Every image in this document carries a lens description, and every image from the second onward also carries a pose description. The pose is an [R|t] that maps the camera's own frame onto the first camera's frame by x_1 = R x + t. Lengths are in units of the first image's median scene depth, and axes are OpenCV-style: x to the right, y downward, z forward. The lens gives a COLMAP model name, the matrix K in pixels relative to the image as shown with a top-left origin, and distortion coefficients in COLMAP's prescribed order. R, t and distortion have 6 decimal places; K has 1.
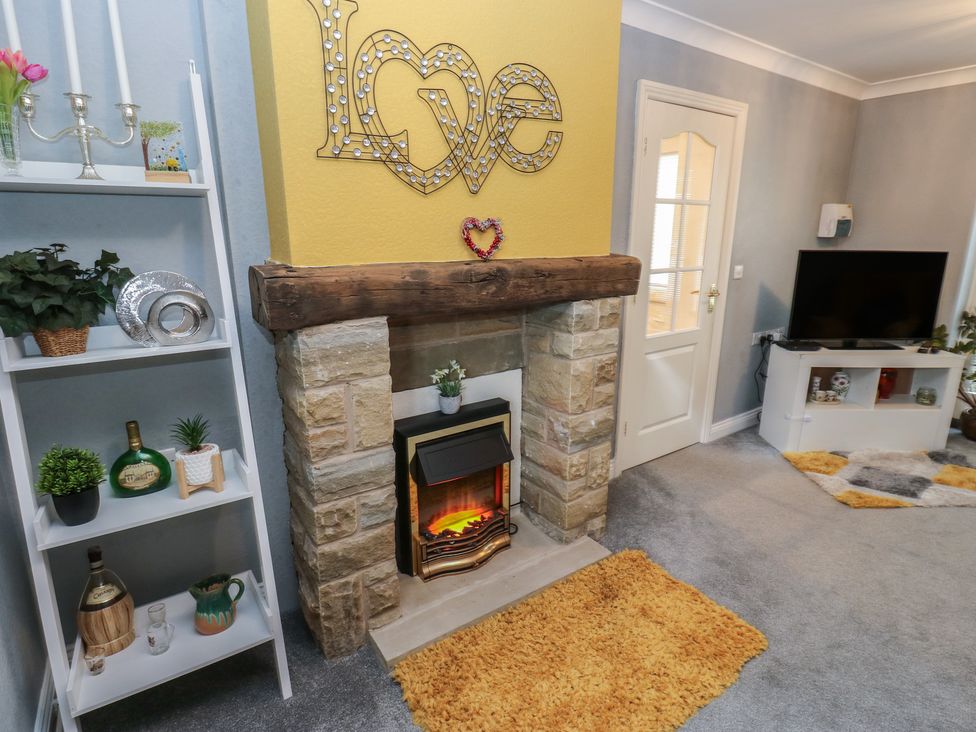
lens RADIAL K [[514.1, 0, 497.1], [0, 514.1, 359.1], [0, 0, 1]] dist [0.002329, -0.013742]
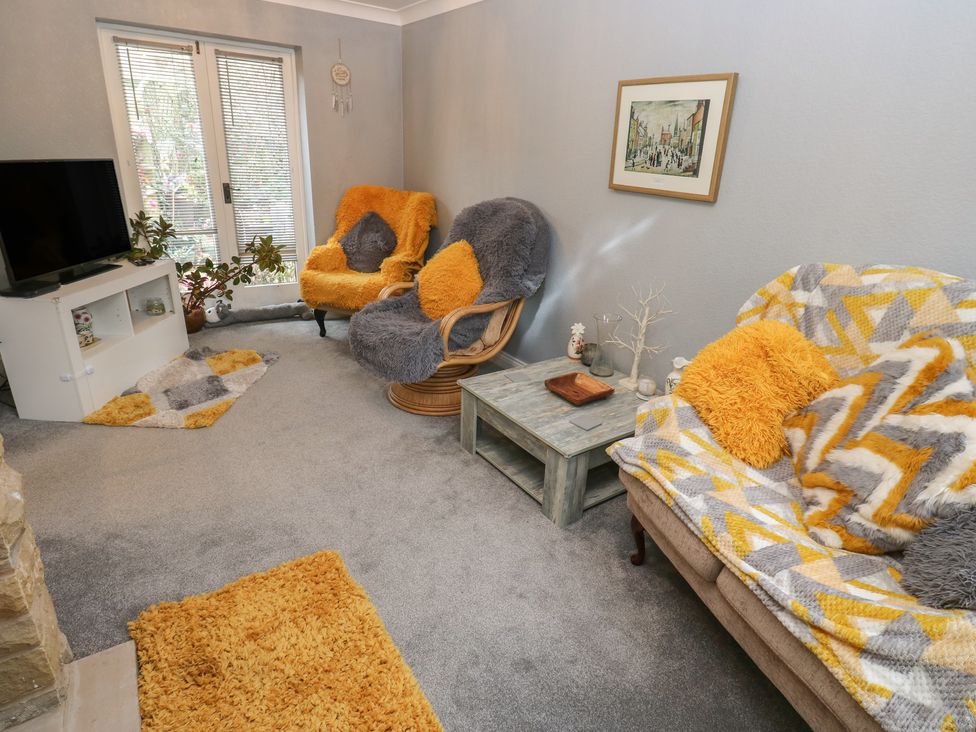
lens RADIAL K [[538.1, 0, 494.4], [0, 538.1, 362.1], [0, 0, 1]] dist [-0.002595, -0.009353]
pose [[-0.000960, -0.363652, 0.931534, -0.310965], [0.199405, 0.912757, 0.356528, -0.115163], [-0.979917, 0.186095, 0.071638, 0.443404]]
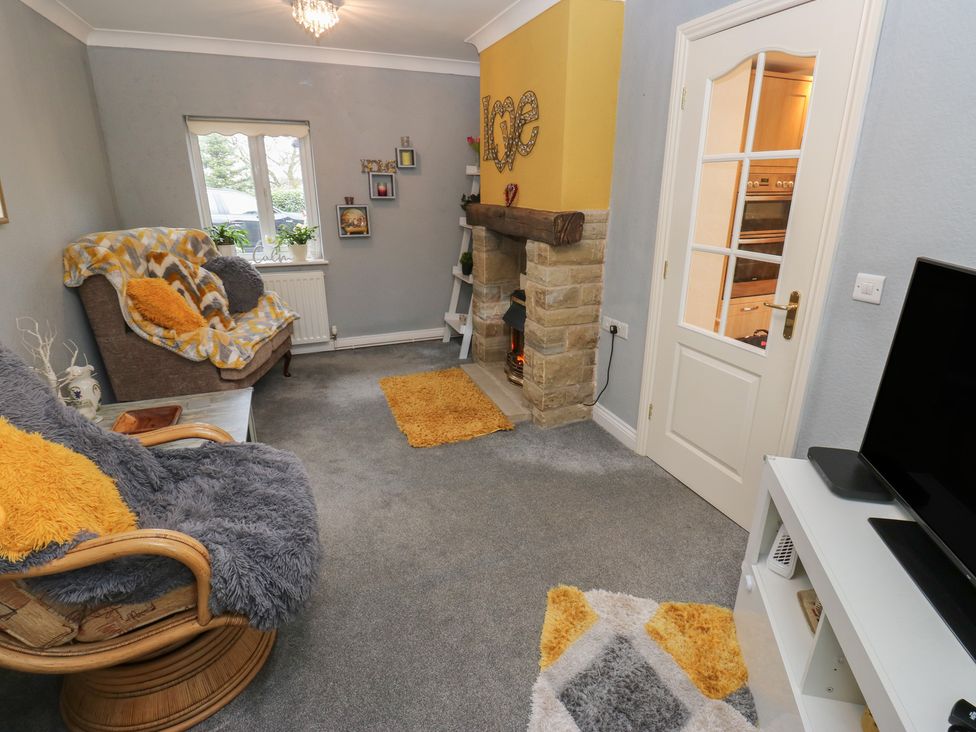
lens RADIAL K [[514.1, 0, 489.7], [0, 514.1, 361.0], [0, 0, 1]] dist [0.002329, -0.013742]
pose [[-0.232551, 0.320072, -0.918408, 1.644828], [-0.245595, 0.894369, 0.373881, -0.321974], [0.941065, 0.312503, -0.129379, 1.171832]]
